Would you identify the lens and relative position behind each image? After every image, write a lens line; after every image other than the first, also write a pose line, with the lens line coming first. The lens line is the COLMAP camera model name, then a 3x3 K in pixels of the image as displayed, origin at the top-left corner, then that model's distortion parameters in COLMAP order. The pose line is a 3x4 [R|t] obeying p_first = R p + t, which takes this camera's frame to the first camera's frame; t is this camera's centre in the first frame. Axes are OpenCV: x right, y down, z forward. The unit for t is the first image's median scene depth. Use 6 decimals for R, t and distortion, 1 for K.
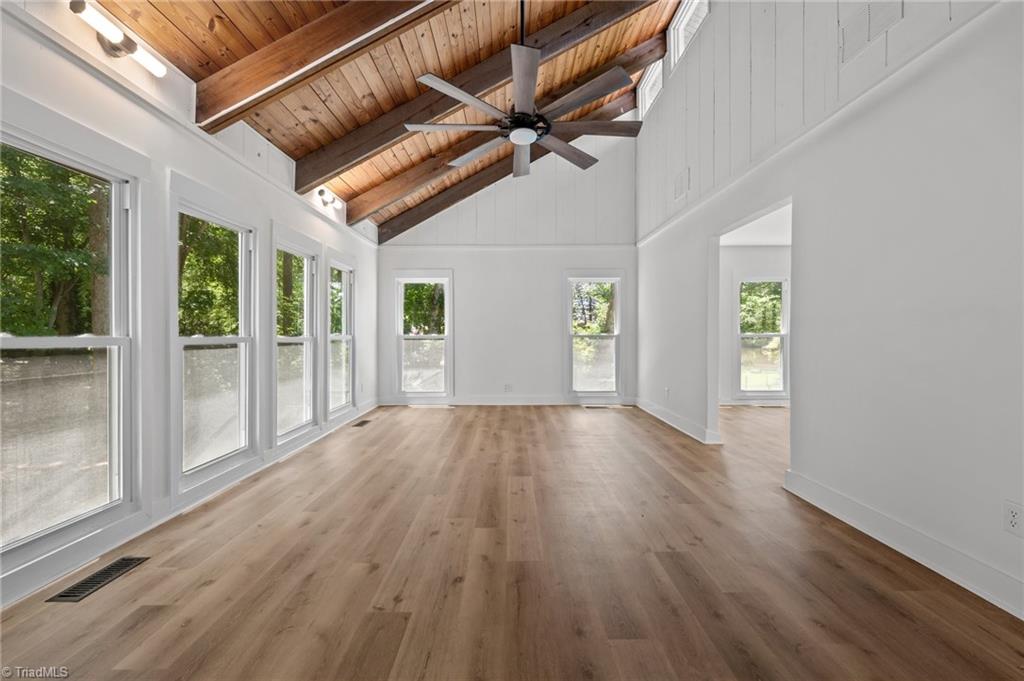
lens RADIAL K [[417.8, 0, 512.0], [0, 417.8, 340.5], [0, 0, 1]] dist [0.001174, -0.000052]
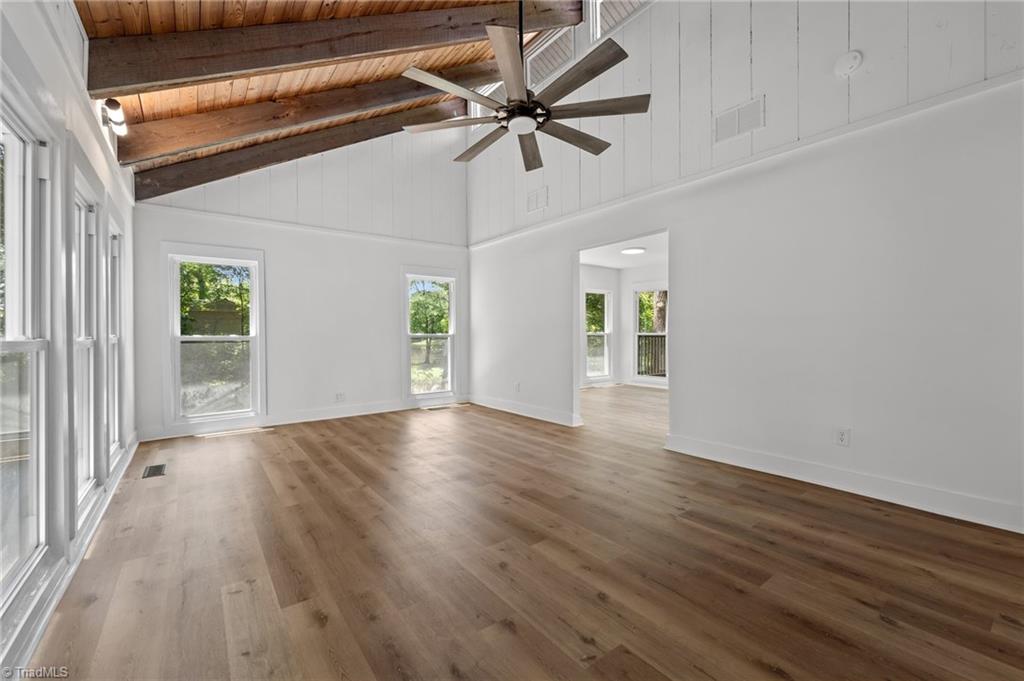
lens RADIAL K [[417.8, 0, 512.0], [0, 417.8, 340.5], [0, 0, 1]] dist [0.001174, -0.000052]
pose [[0.800152, -0.013480, 0.599646, -0.410139], [0.014541, 0.999890, 0.003074, -0.000639], [-0.599621, 0.006260, 0.800260, 0.183111]]
